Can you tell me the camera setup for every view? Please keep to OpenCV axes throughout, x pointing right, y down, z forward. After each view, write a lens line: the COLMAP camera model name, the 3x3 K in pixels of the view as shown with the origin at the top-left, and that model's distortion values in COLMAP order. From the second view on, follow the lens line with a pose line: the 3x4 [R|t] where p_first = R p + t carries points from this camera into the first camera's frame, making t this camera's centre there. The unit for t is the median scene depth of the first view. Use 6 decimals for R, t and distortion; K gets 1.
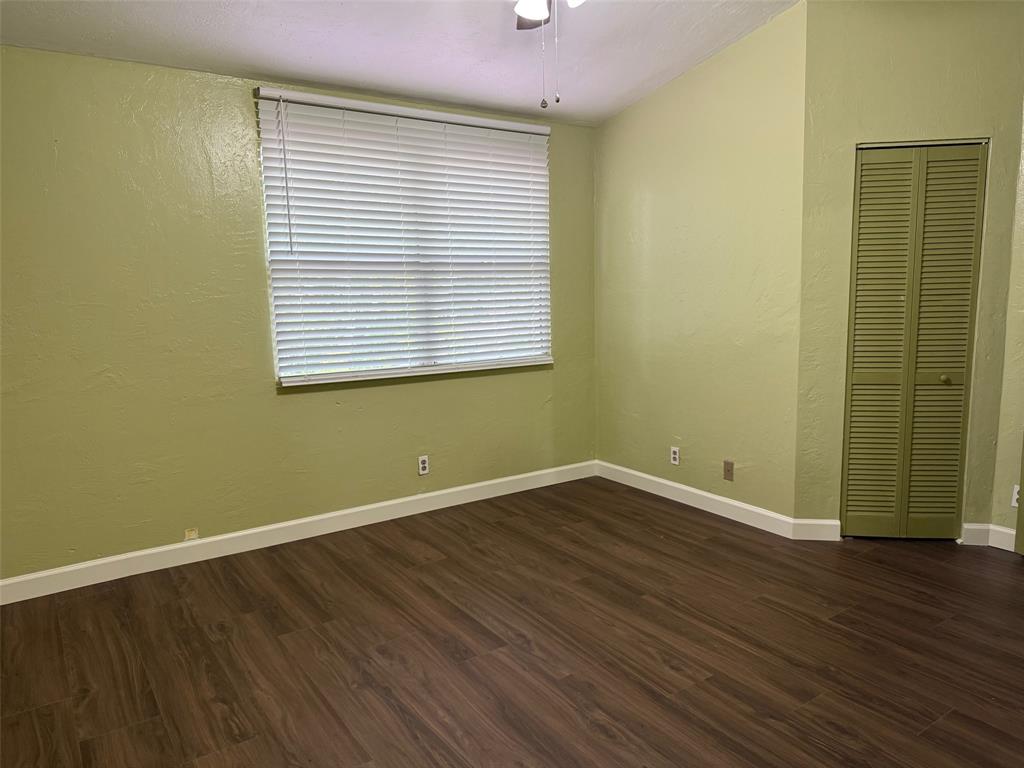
lens RADIAL K [[721.1, 0, 511.0], [0, 721.1, 385.9], [0, 0, 1]] dist [0.002174, -0.007983]
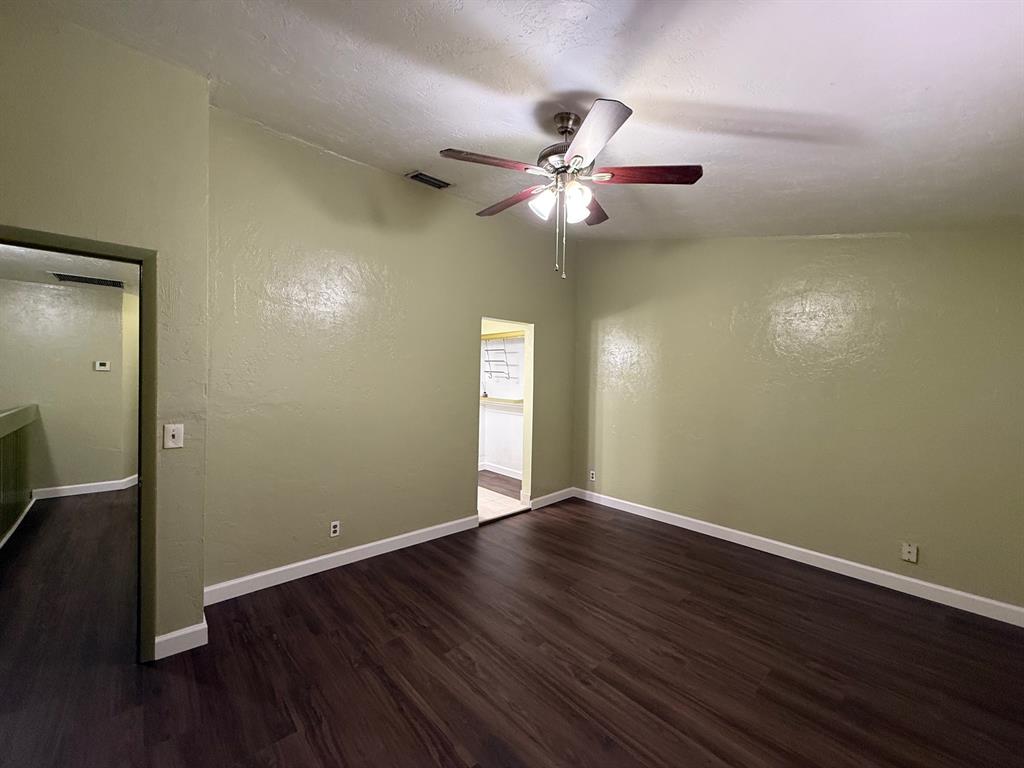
lens RADIAL K [[407.9, 0, 514.6], [0, 407.9, 379.3], [0, 0, 1]] dist [-0.001145, 0.000033]
pose [[-0.990432, 0.001510, -0.137995, 0.240767], [-0.020189, 0.987596, 0.155712, -0.281193], [0.136519, 0.157008, -0.978116, 1.680538]]
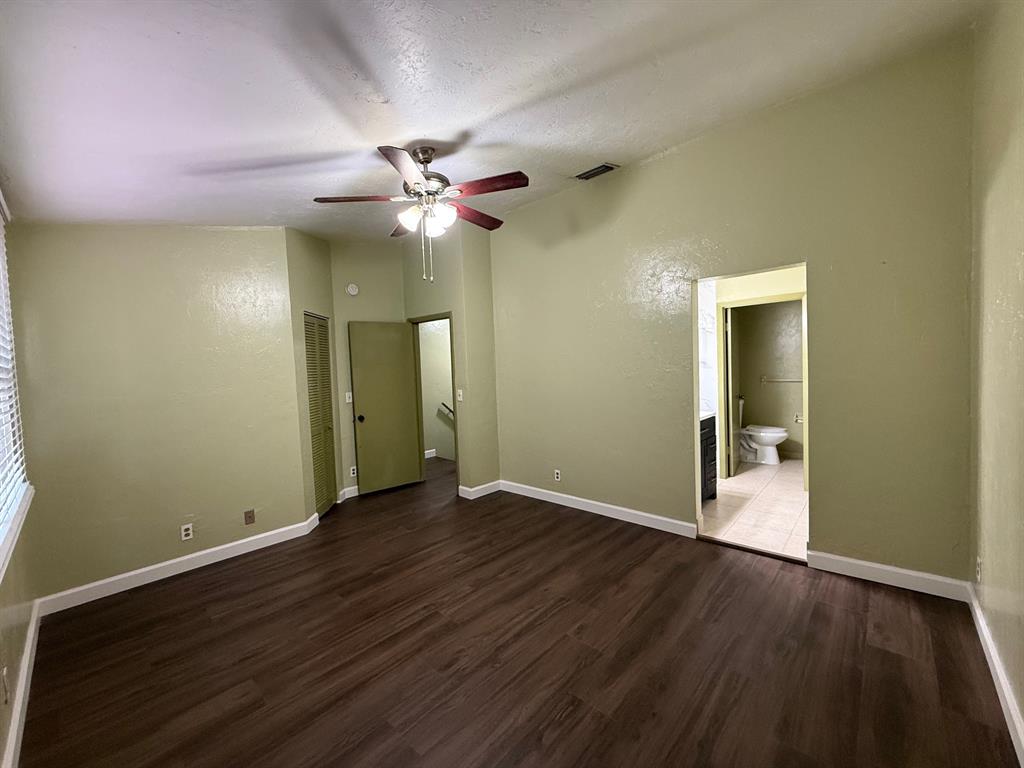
lens RADIAL K [[407.9, 0, 514.6], [0, 407.9, 384.3], [0, 0, 1]] dist [-0.001145, 0.000033]
pose [[-0.223387, -0.017697, 0.974569, -0.914776], [0.182762, 0.981342, 0.059712, -0.141340], [-0.957443, 0.191453, -0.215985, 0.974809]]
